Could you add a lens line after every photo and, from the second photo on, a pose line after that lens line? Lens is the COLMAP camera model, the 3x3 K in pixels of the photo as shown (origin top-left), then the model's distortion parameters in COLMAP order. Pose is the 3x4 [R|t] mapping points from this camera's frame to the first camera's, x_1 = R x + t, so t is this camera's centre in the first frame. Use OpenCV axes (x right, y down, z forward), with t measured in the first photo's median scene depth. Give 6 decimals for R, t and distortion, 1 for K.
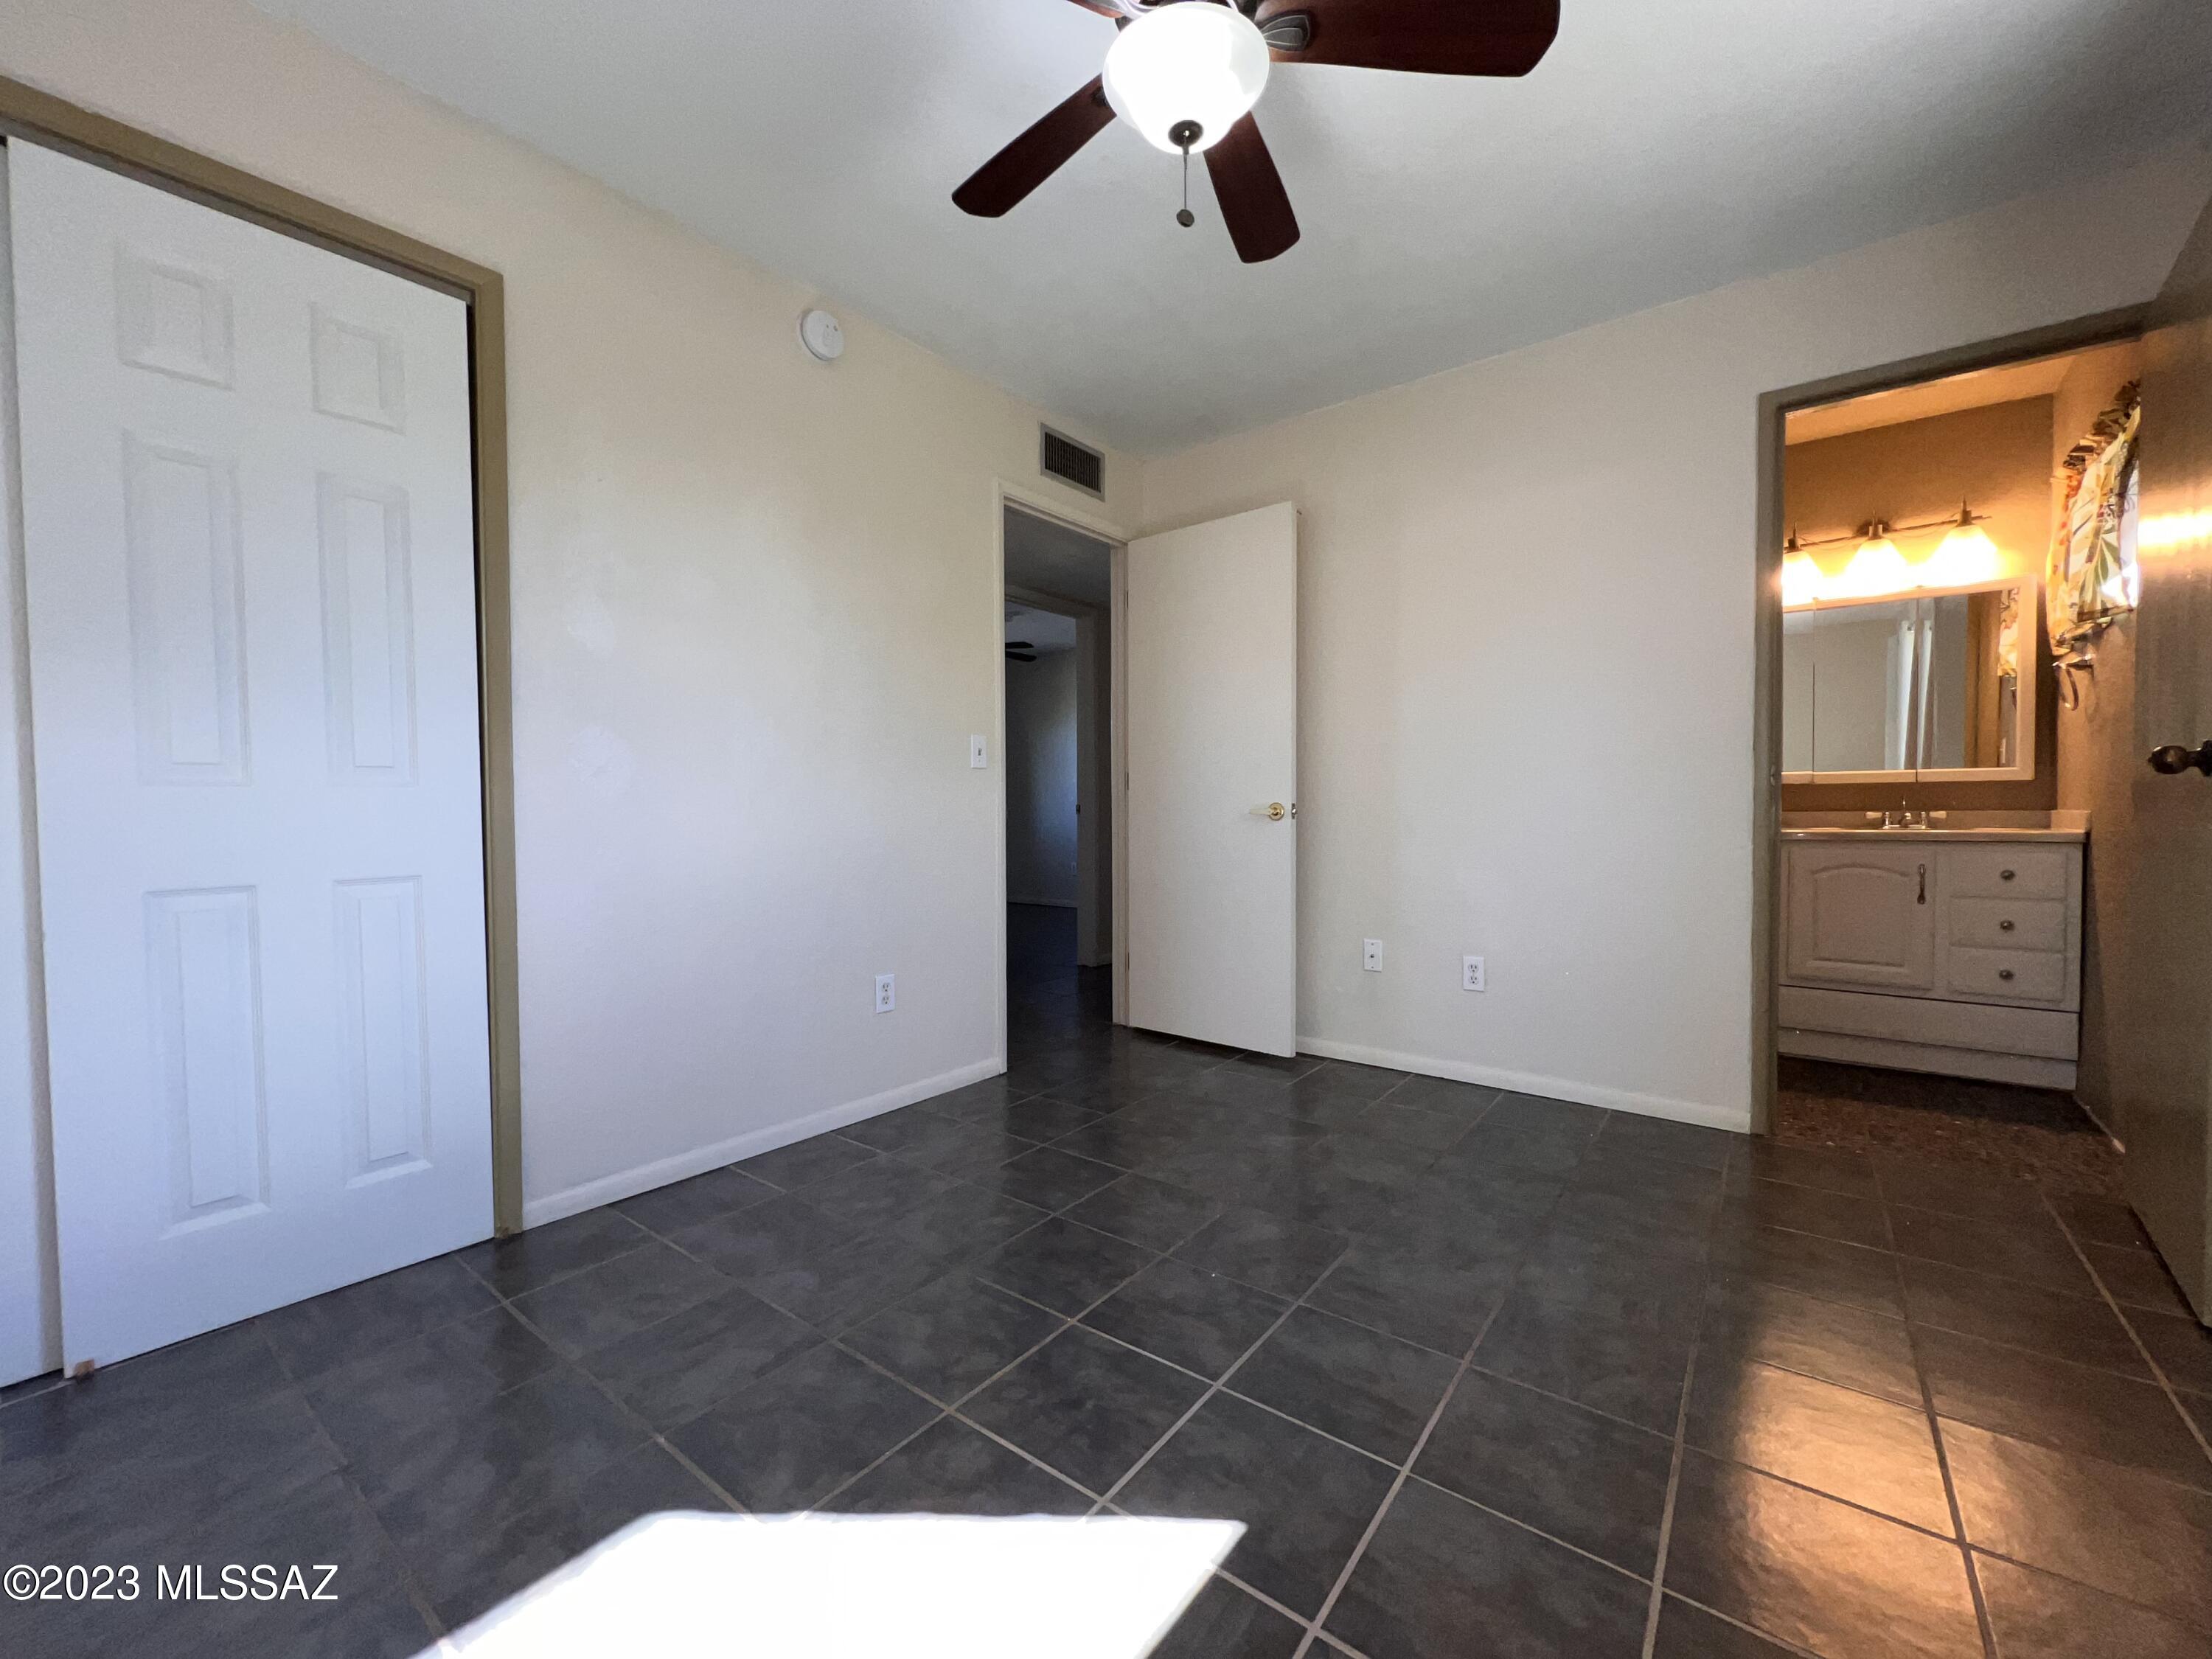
lens RADIAL K [[884.2, 0, 1101.8], [0, 884.2, 837.2], [0, 0, 1]] dist [0.002653, -0.000179]
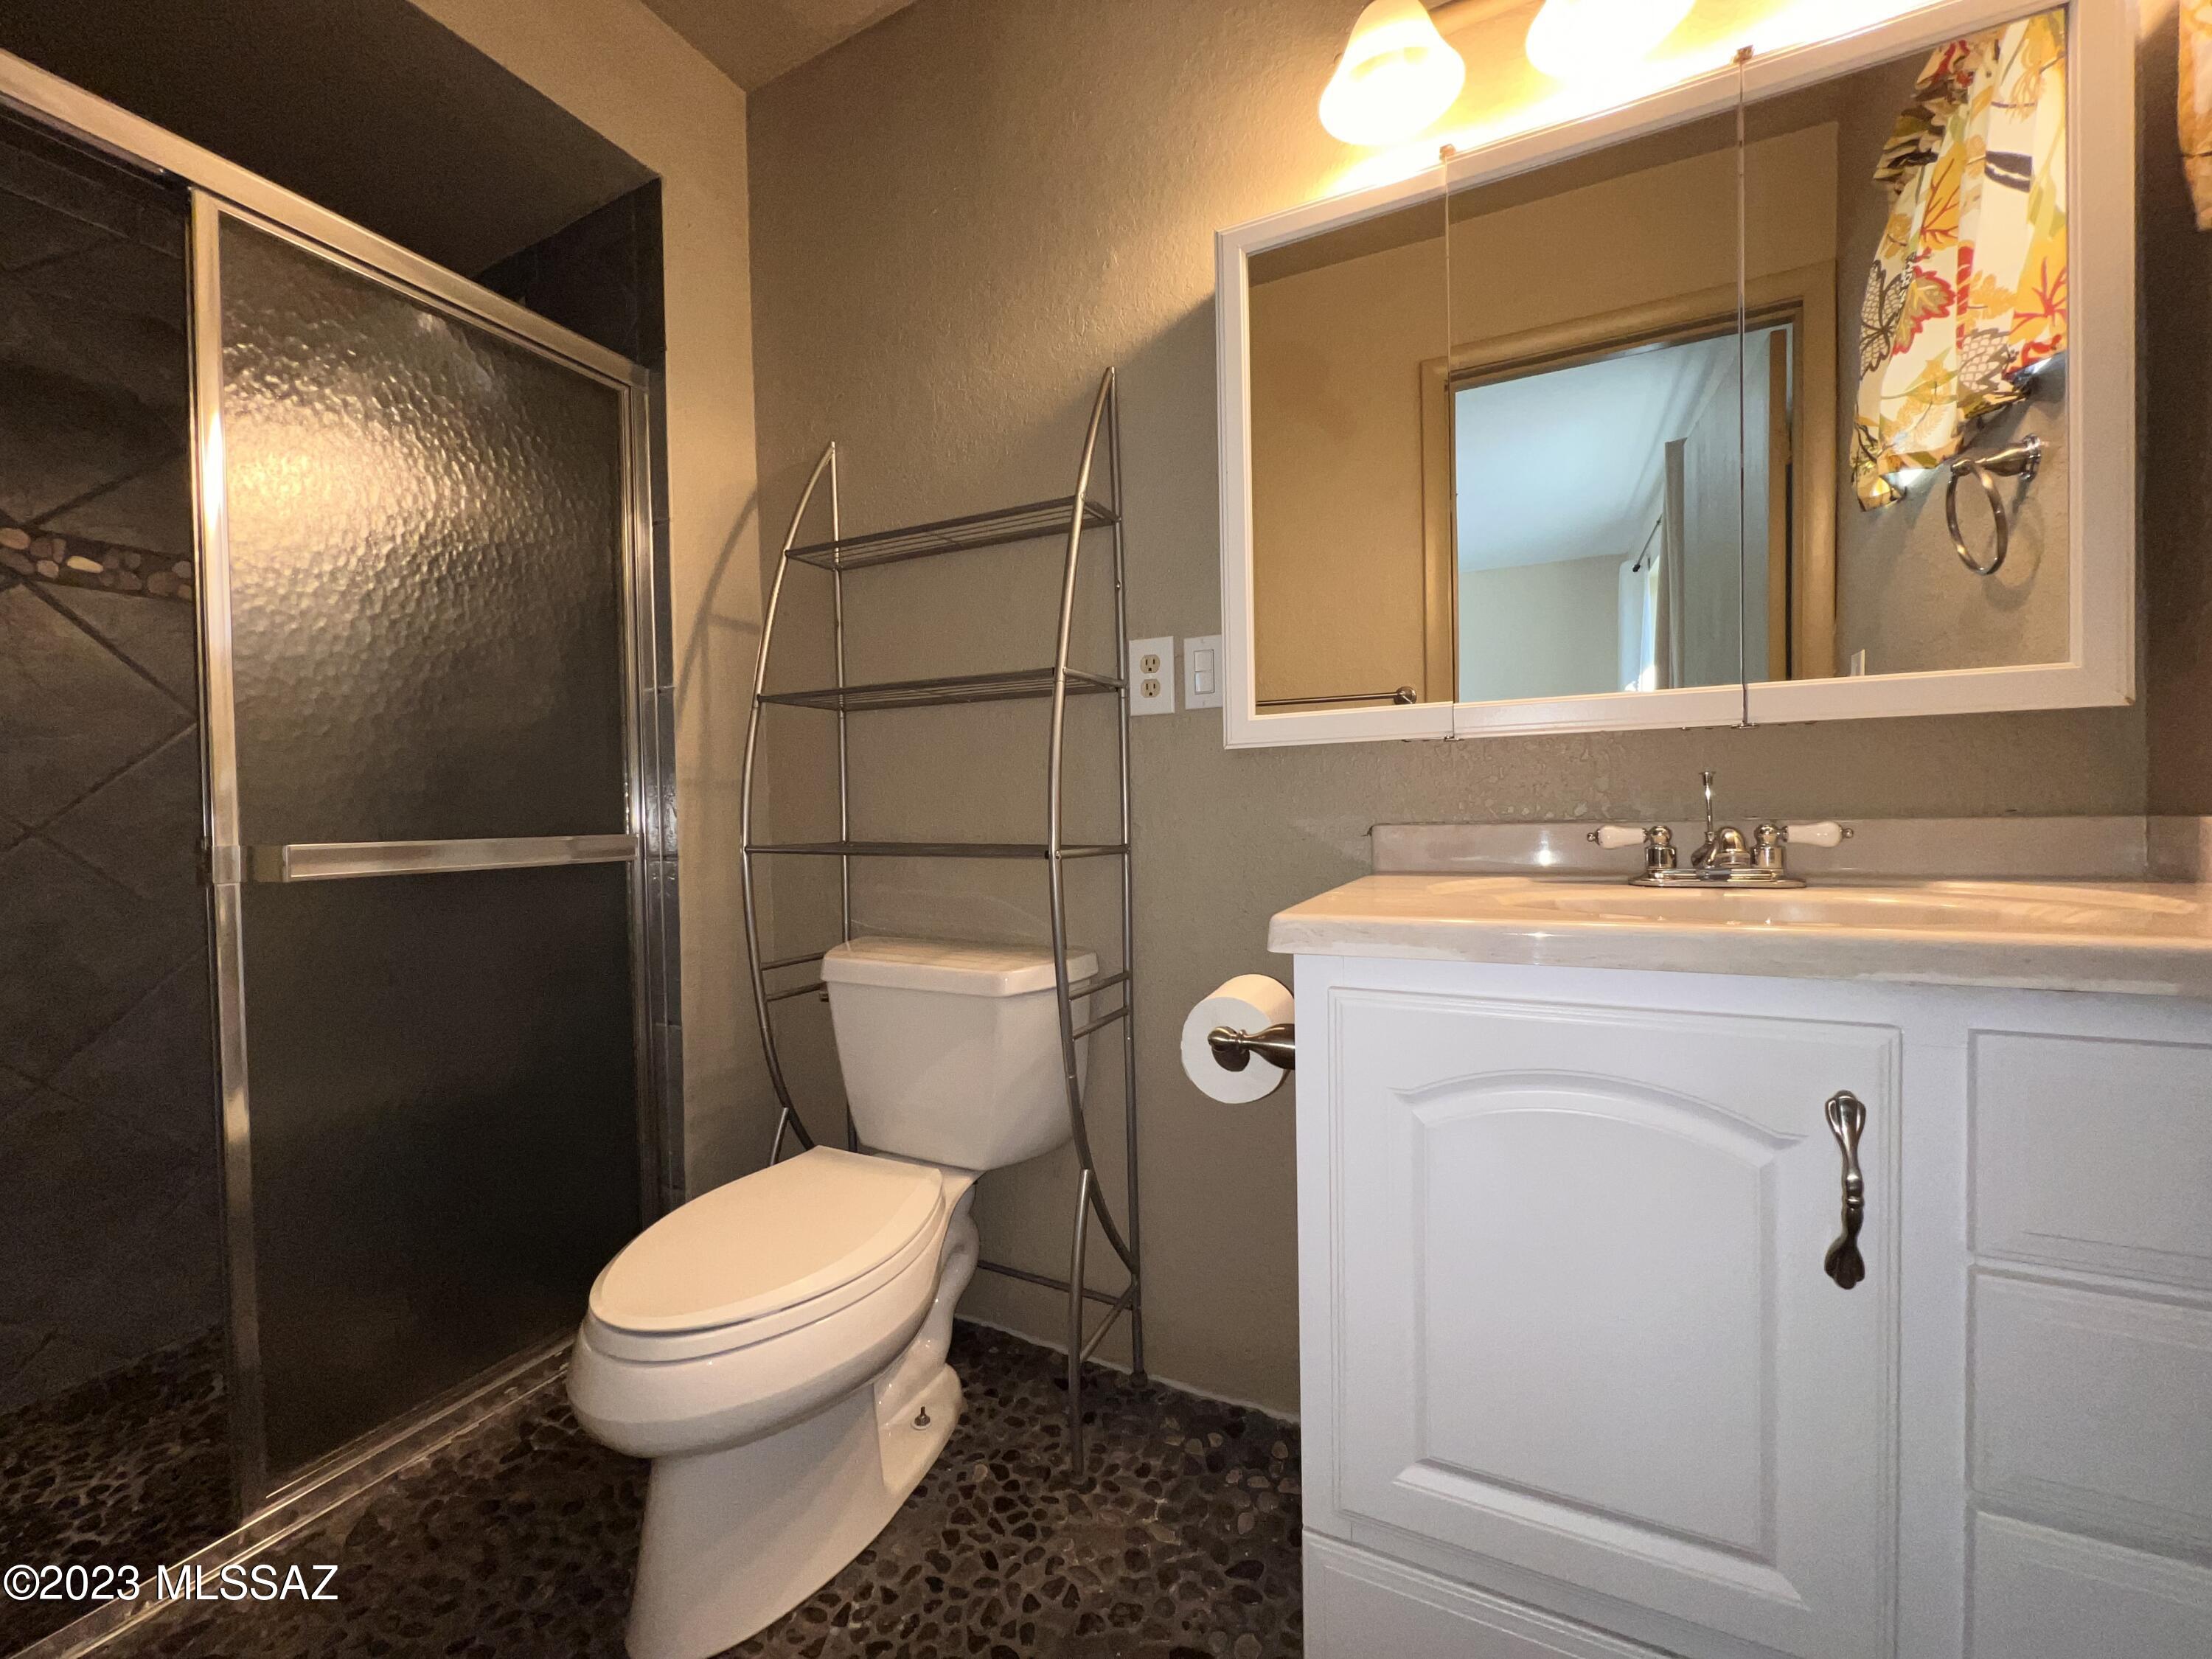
lens RADIAL K [[884.2, 0, 1105.0], [0, 884.2, 825.6], [0, 0, 1]] dist [0.002653, -0.000179]
pose [[0.979774, -0.019076, 0.199197, 0.657998], [0.021451, 0.999722, -0.009772, -0.030607], [-0.198956, 0.013847, 0.979911, 0.761886]]
